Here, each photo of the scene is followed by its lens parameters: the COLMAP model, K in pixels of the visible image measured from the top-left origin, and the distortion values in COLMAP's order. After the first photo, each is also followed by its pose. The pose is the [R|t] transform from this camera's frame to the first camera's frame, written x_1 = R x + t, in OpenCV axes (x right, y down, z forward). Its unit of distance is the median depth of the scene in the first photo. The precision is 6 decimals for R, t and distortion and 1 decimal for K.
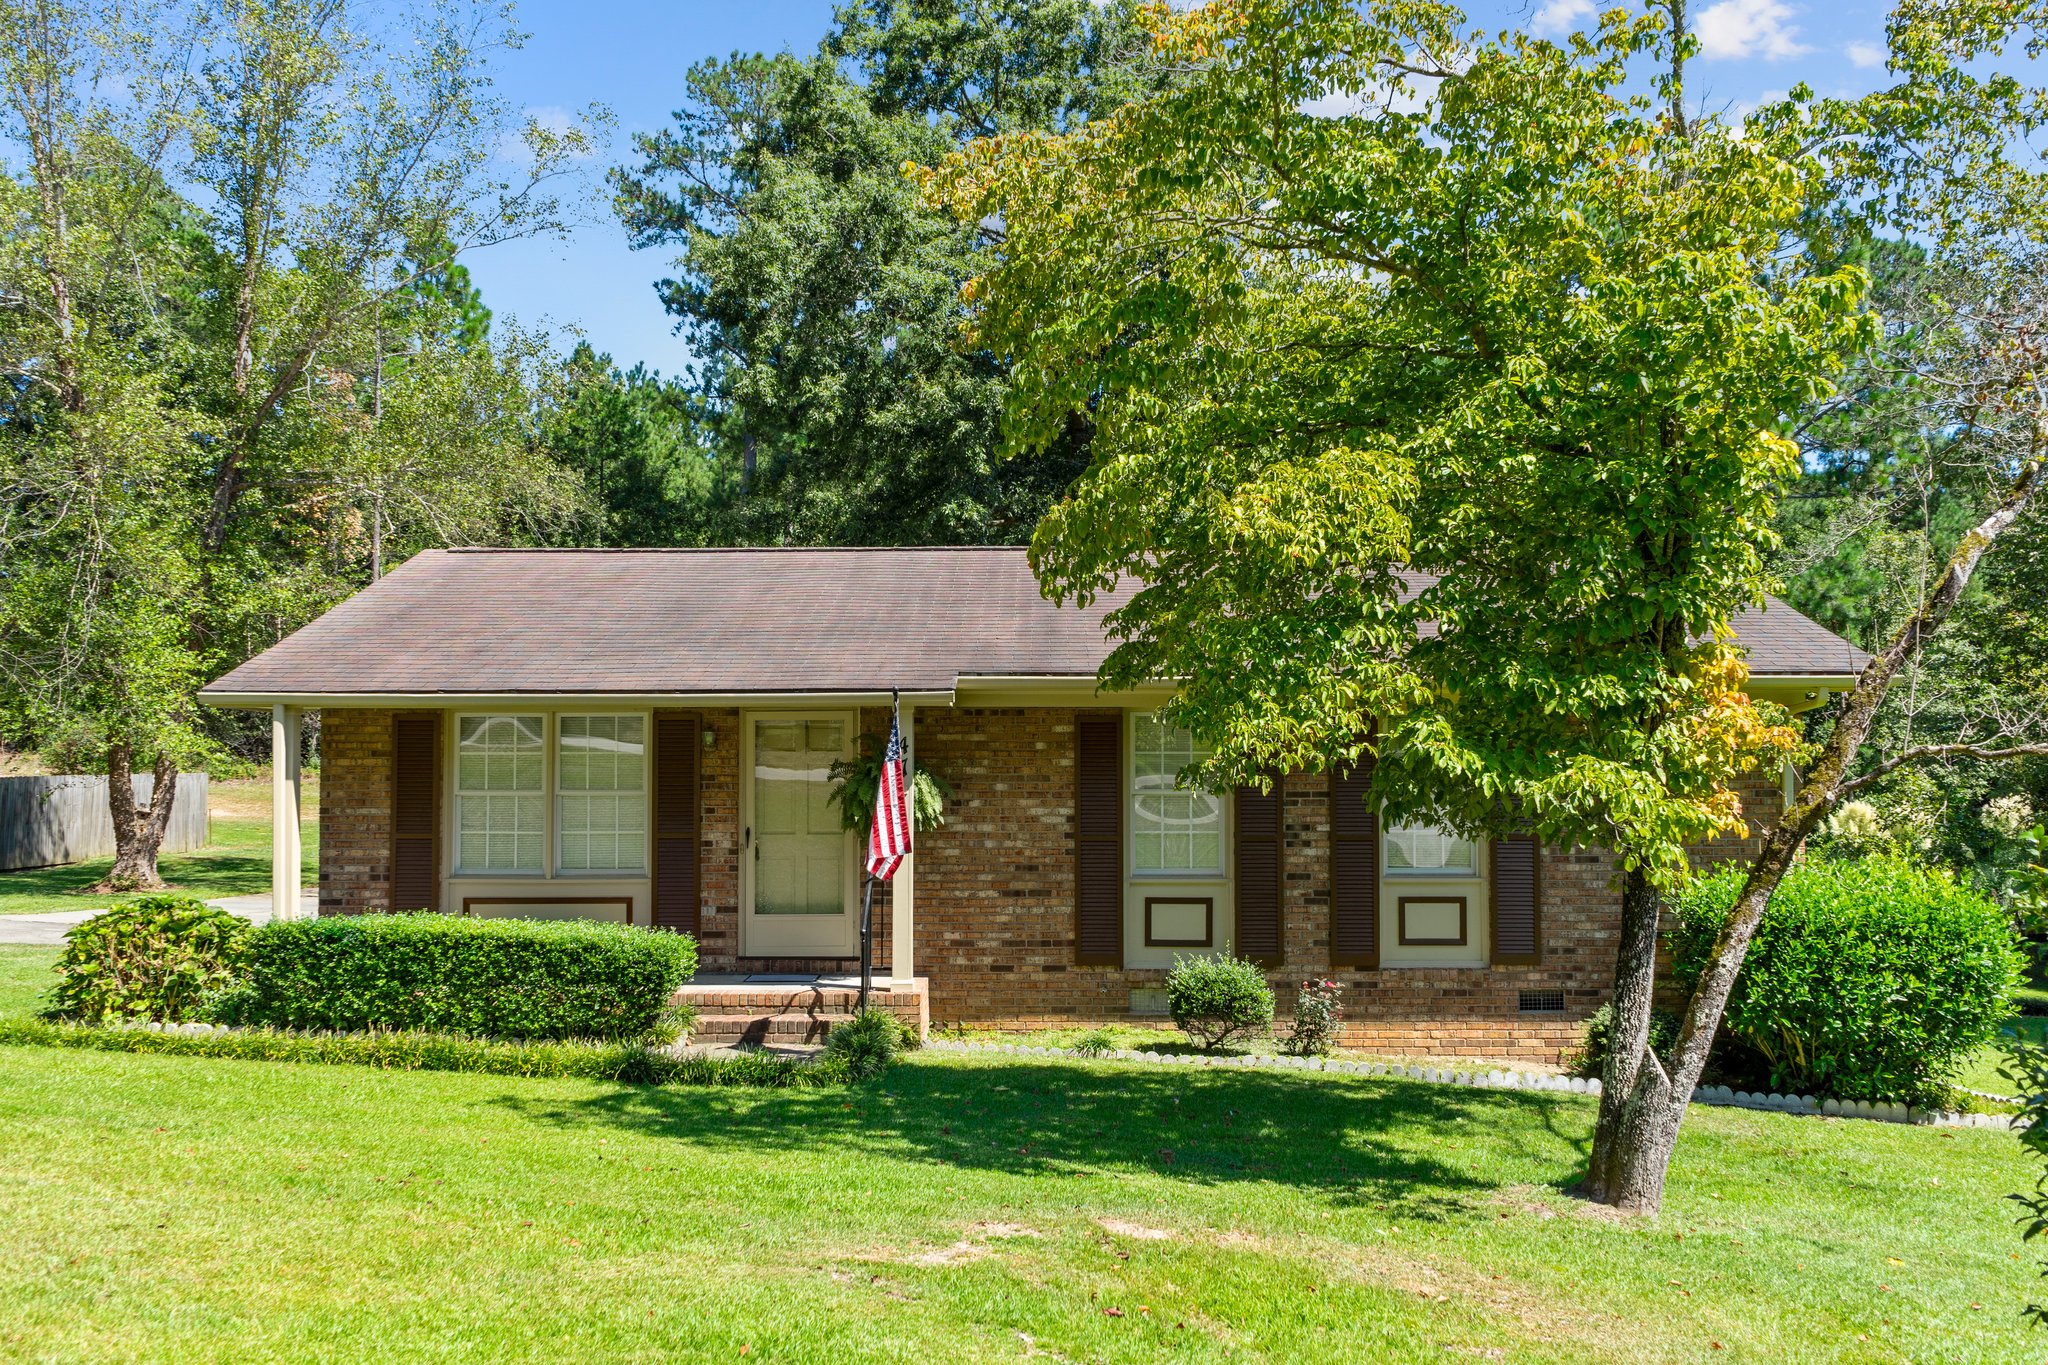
lens RADIAL K [[1726.0, 0, 1024.0], [0, 1726.0, 682.5], [0, 0, 1]] dist [-0.139429, 0.145149]
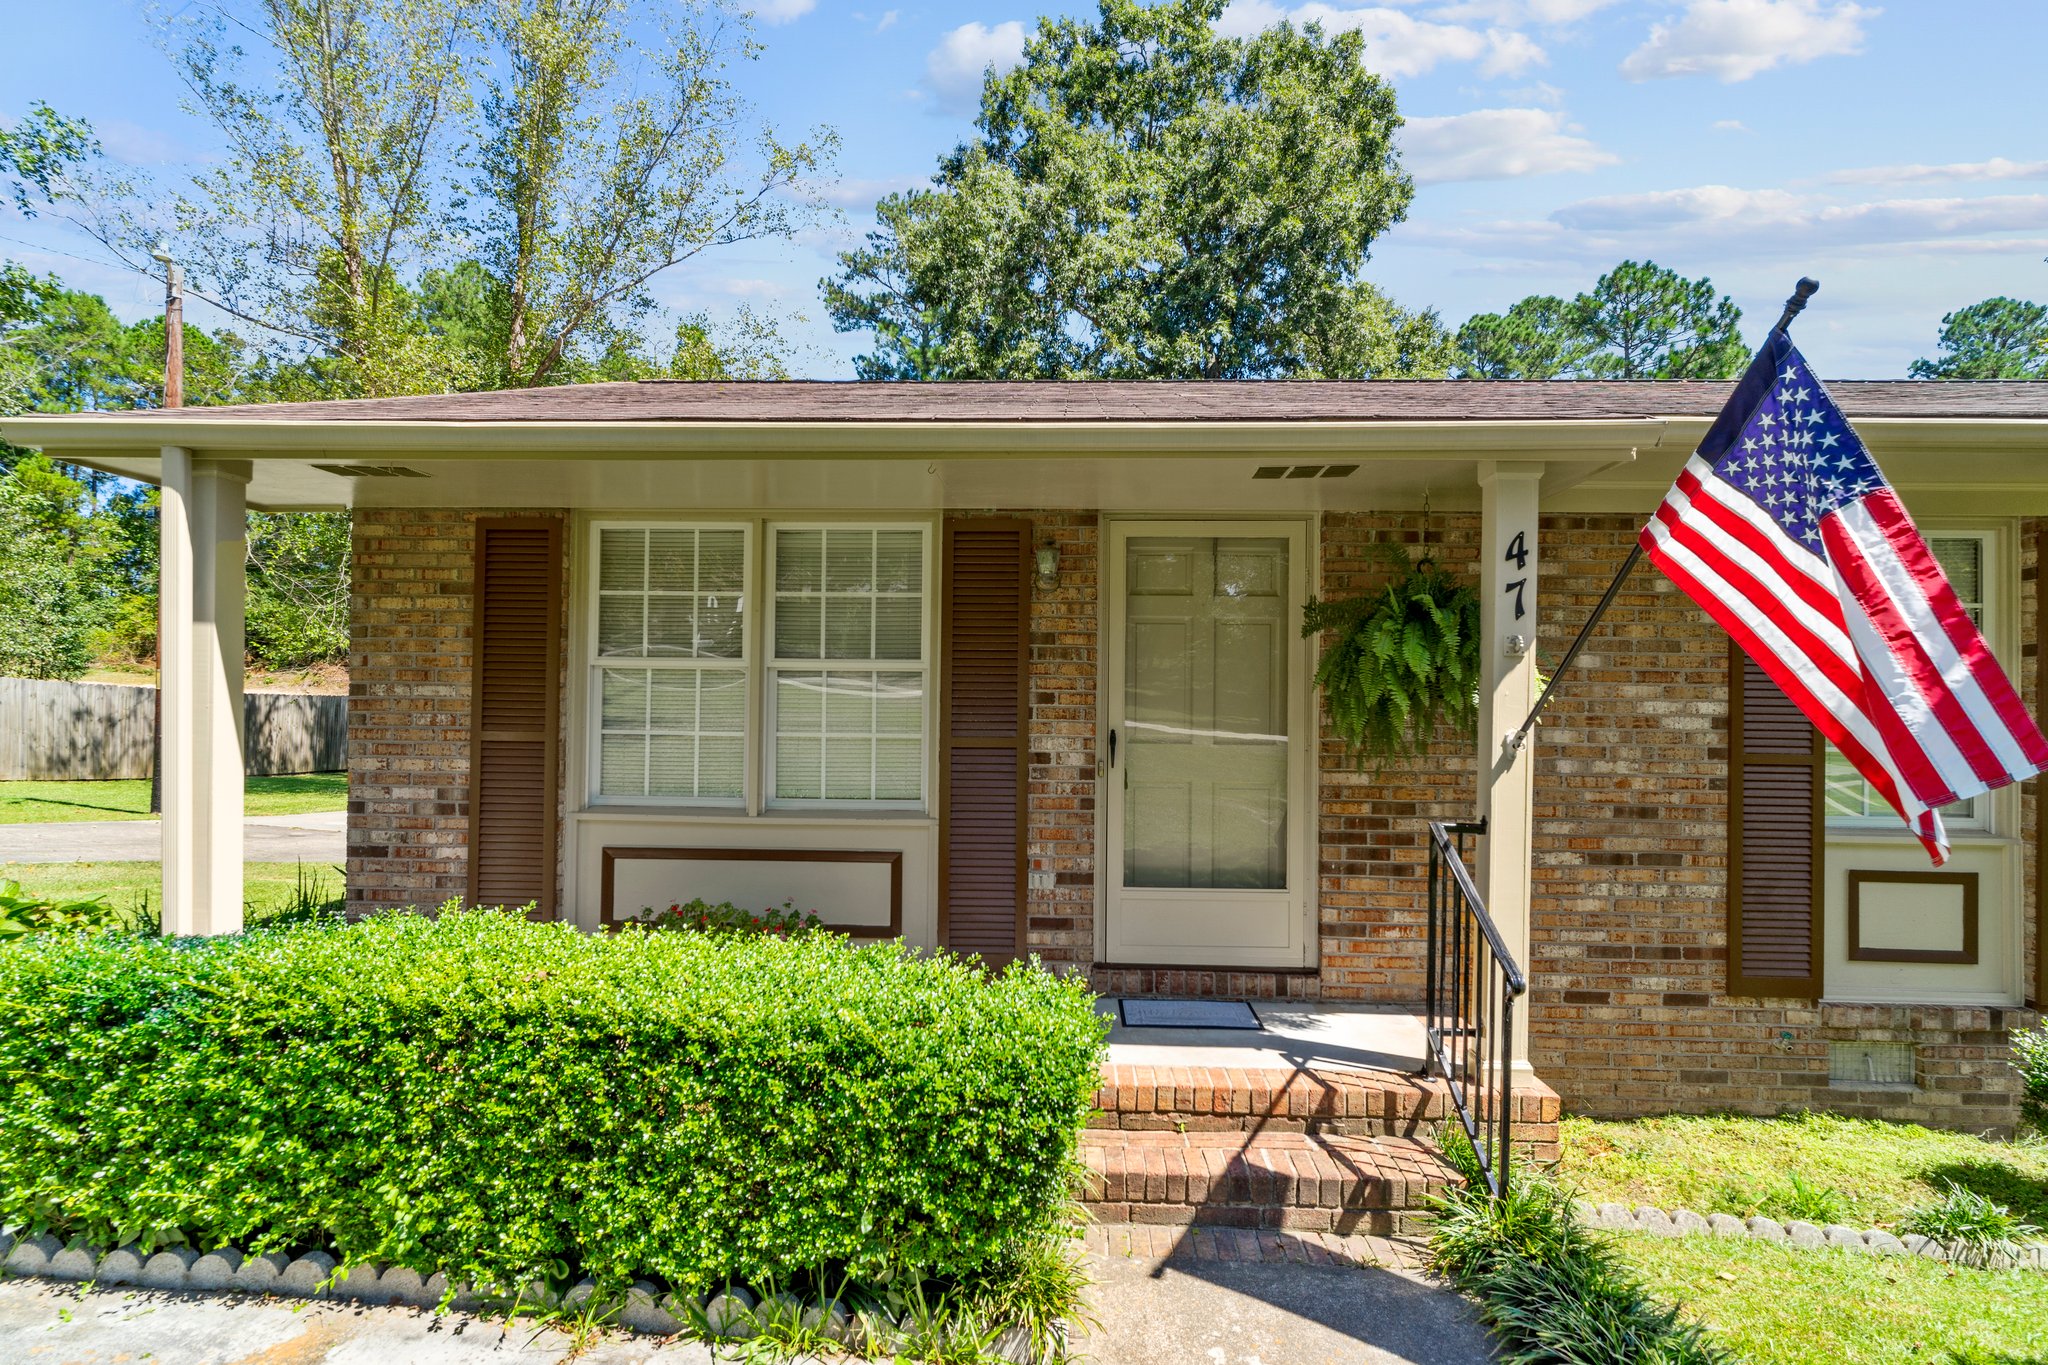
lens RADIAL K [[1047.5, 0, 1021.4], [0, 1047.5, 660.9], [0, 0, 1]] dist [-0.031320, 0.000007]
pose [[0.999069, 0.015721, -0.040165, -0.178477], [-0.015761, 0.999876, -0.000687, 0.063156], [0.040150, 0.001319, 0.999193, 0.664816]]
